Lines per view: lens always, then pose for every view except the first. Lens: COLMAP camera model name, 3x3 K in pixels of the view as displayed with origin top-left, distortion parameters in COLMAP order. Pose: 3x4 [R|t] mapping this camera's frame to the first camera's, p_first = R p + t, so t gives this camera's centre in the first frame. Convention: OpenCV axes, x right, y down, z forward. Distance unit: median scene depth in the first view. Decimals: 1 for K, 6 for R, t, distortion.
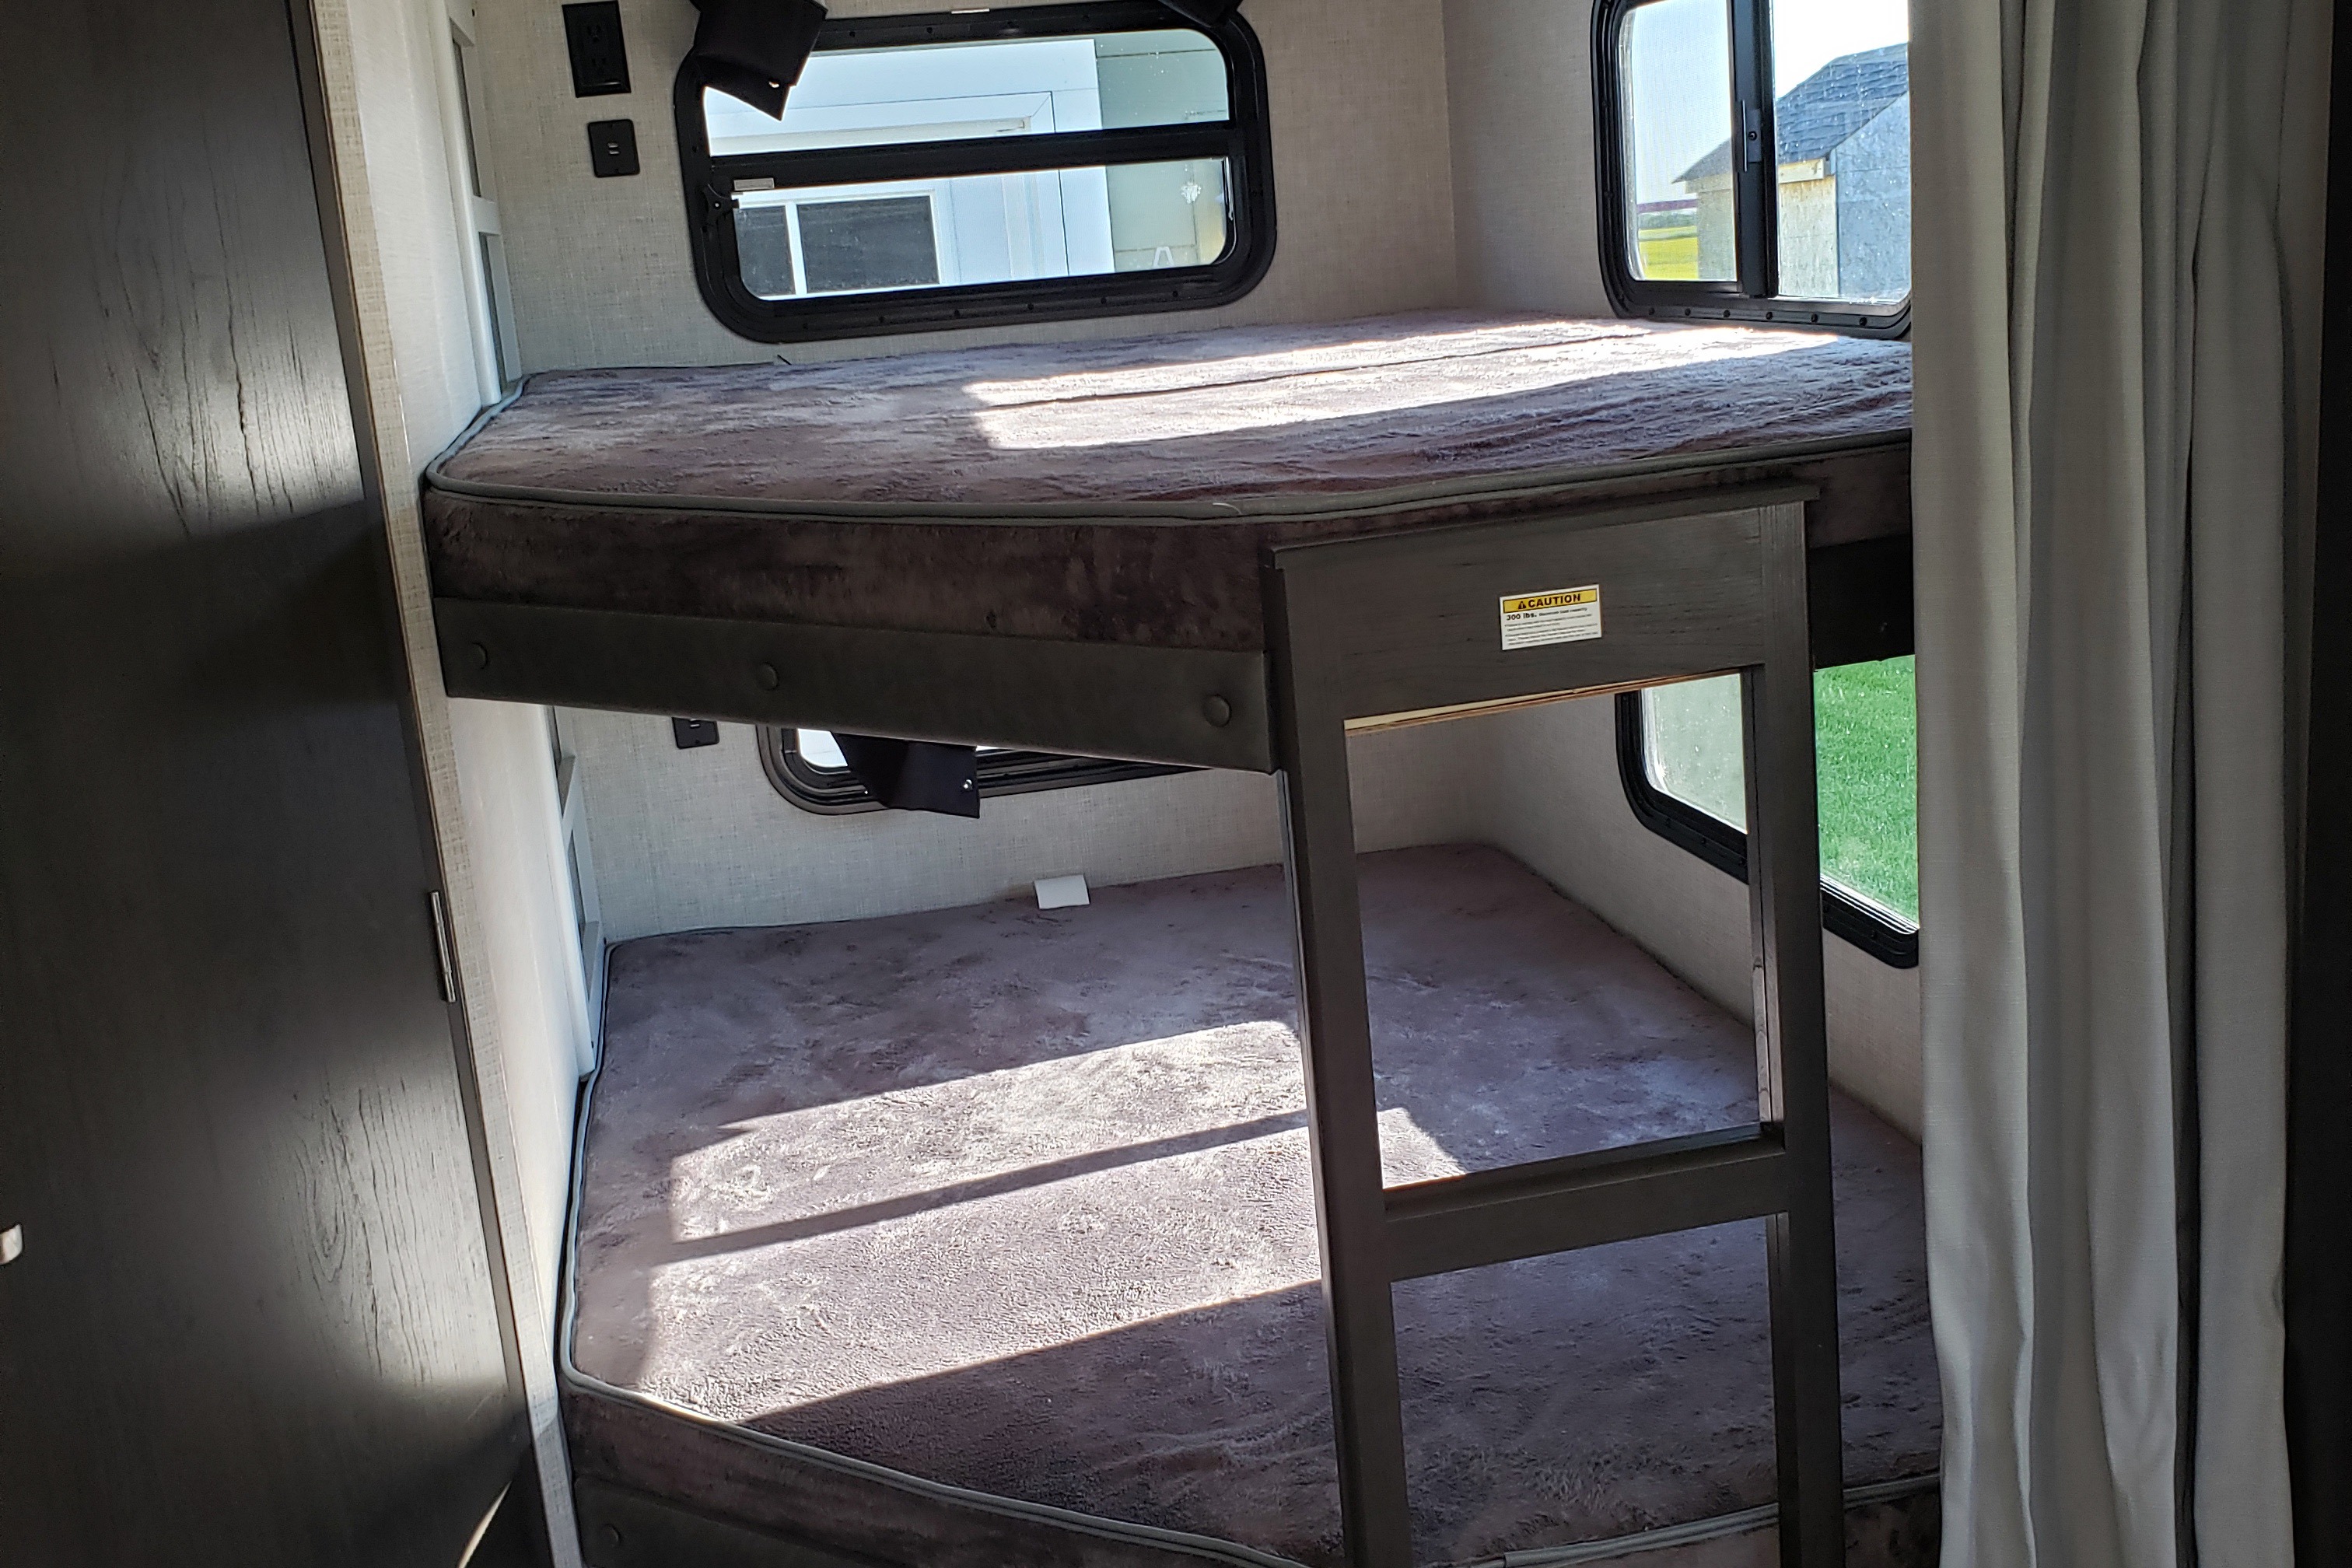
lens RADIAL K [[1865.3, 0, 1181.9], [0, 1865.3, 773.9], [0, 0, 1]] dist [0.020165, -0.001404]
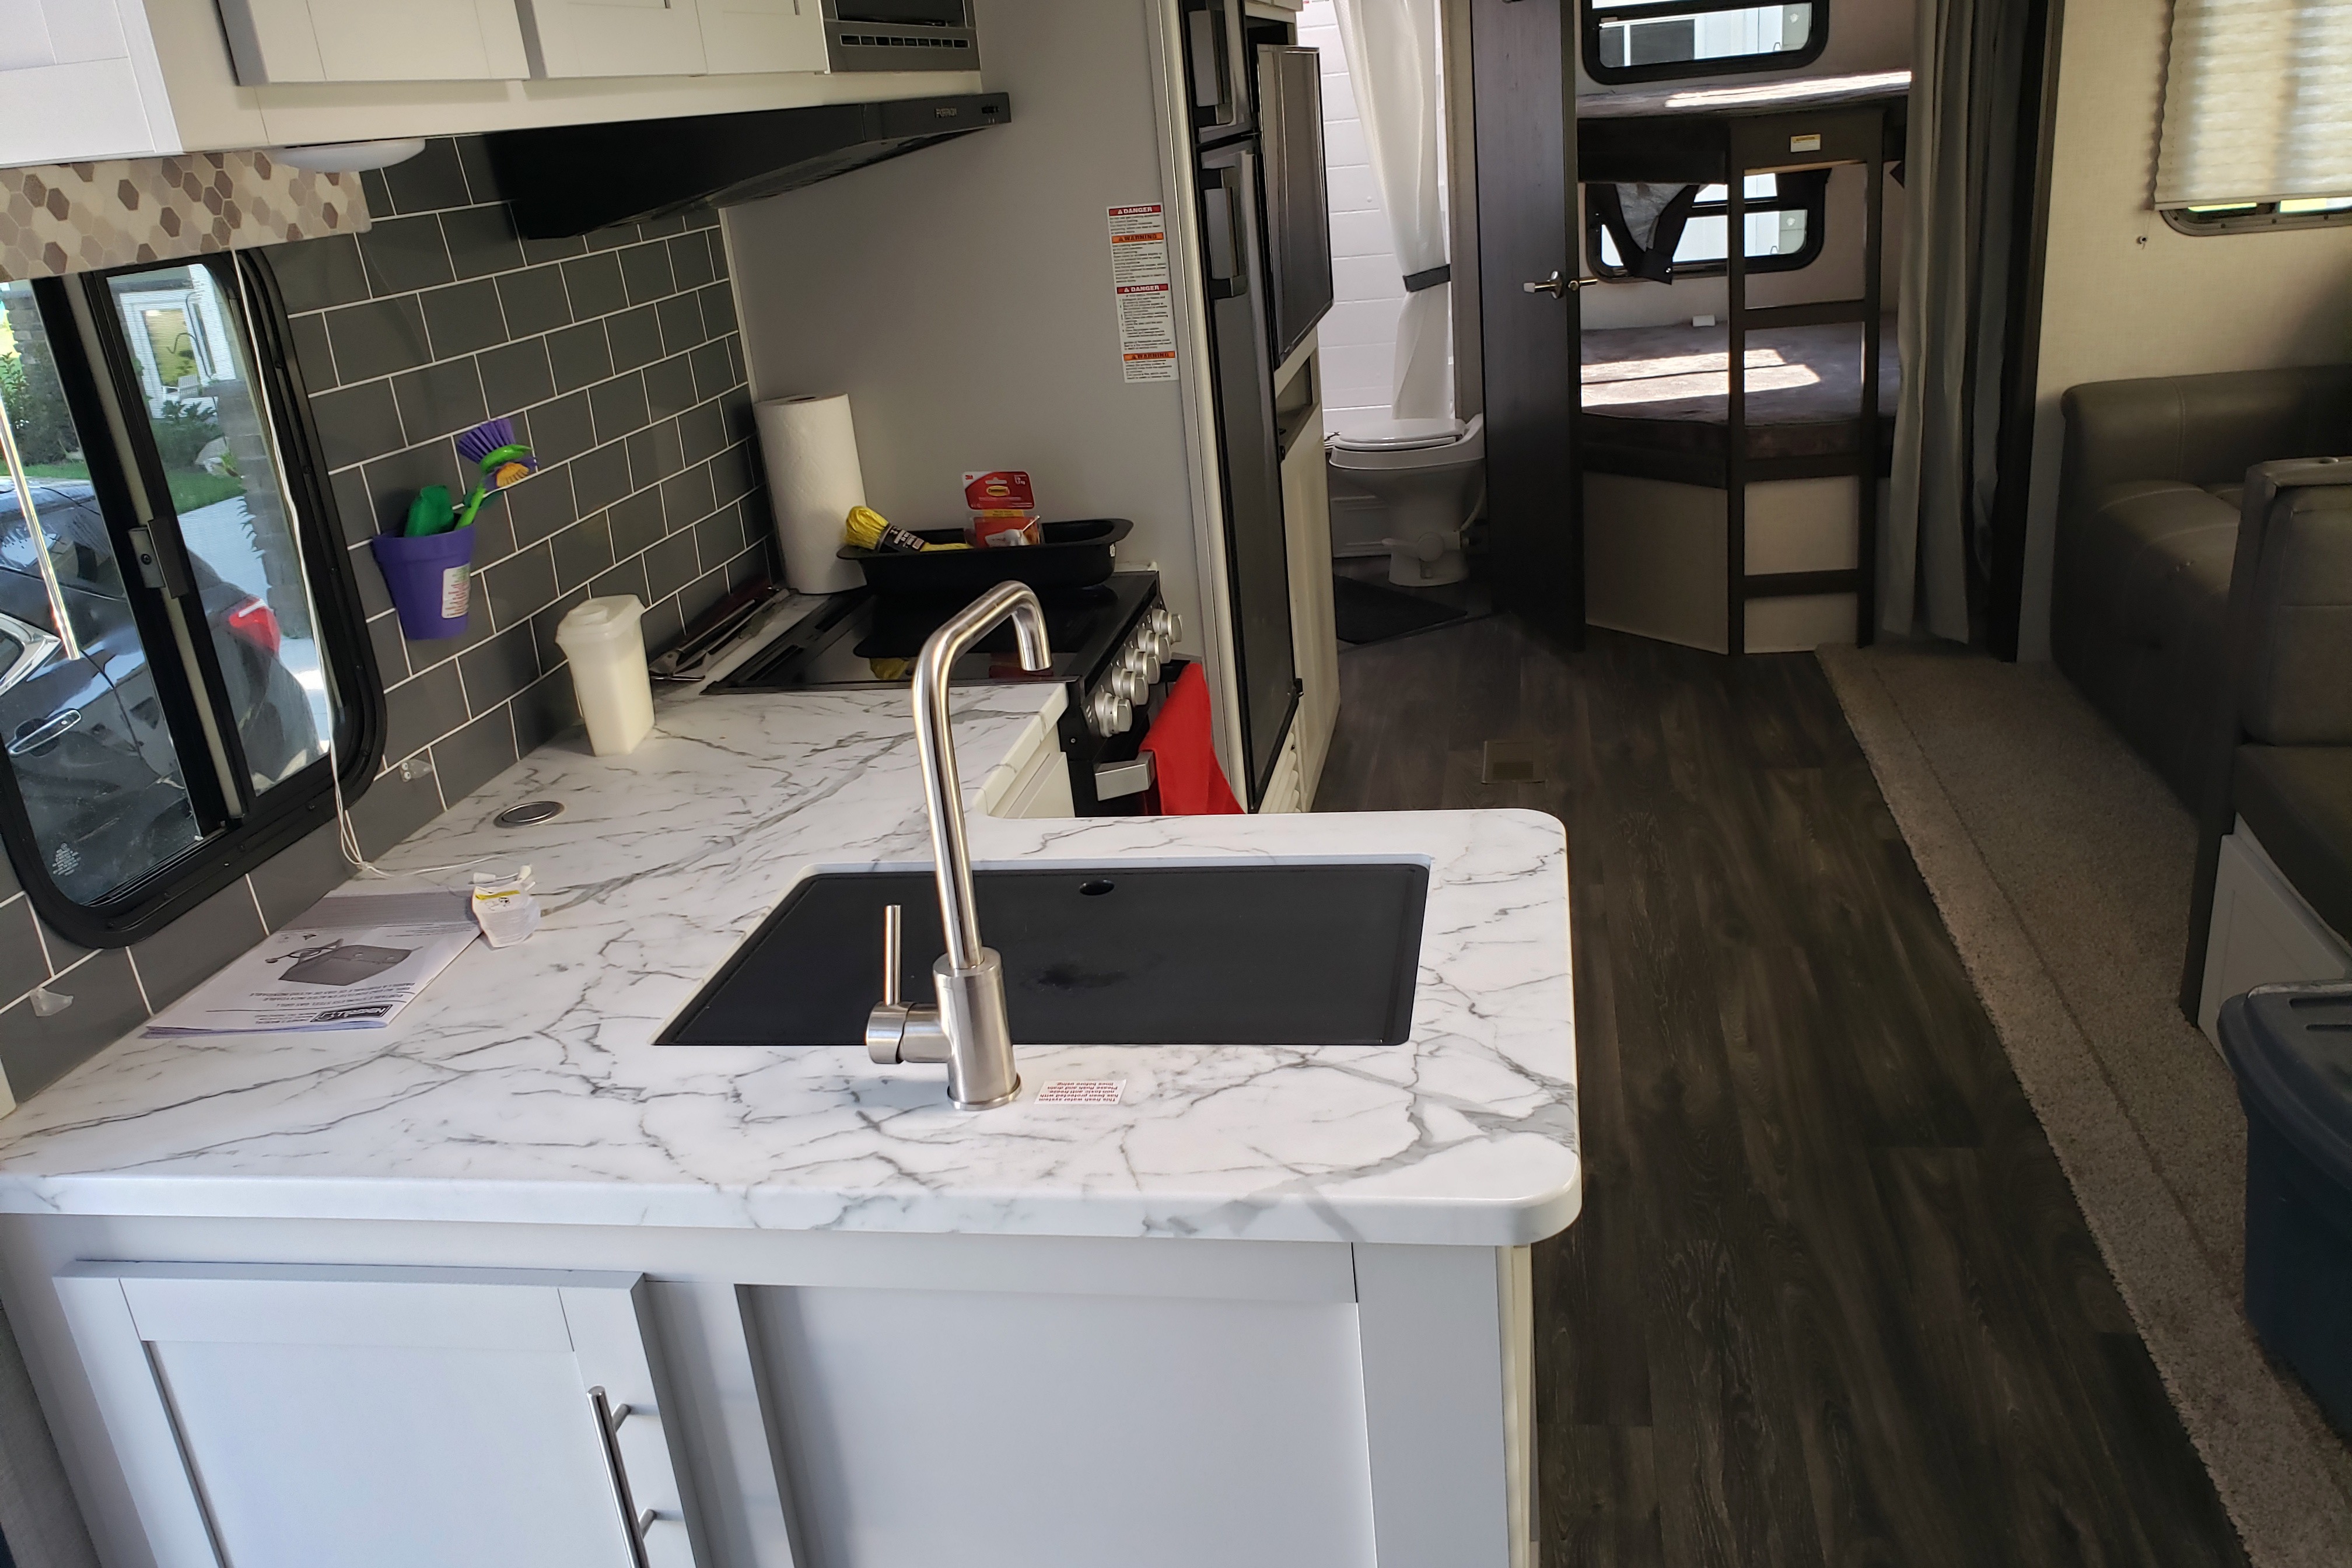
lens RADIAL K [[1865.3, 0, 1186.5], [0, 1865.3, 796.8], [0, 0, 1]] dist [0.020165, -0.001404]
pose [[0.910866, 0.136177, -0.389587, 0.350753], [-0.090790, 0.986986, 0.132724, 0.410371], [0.402591, -0.085523, 0.911376, -1.519339]]
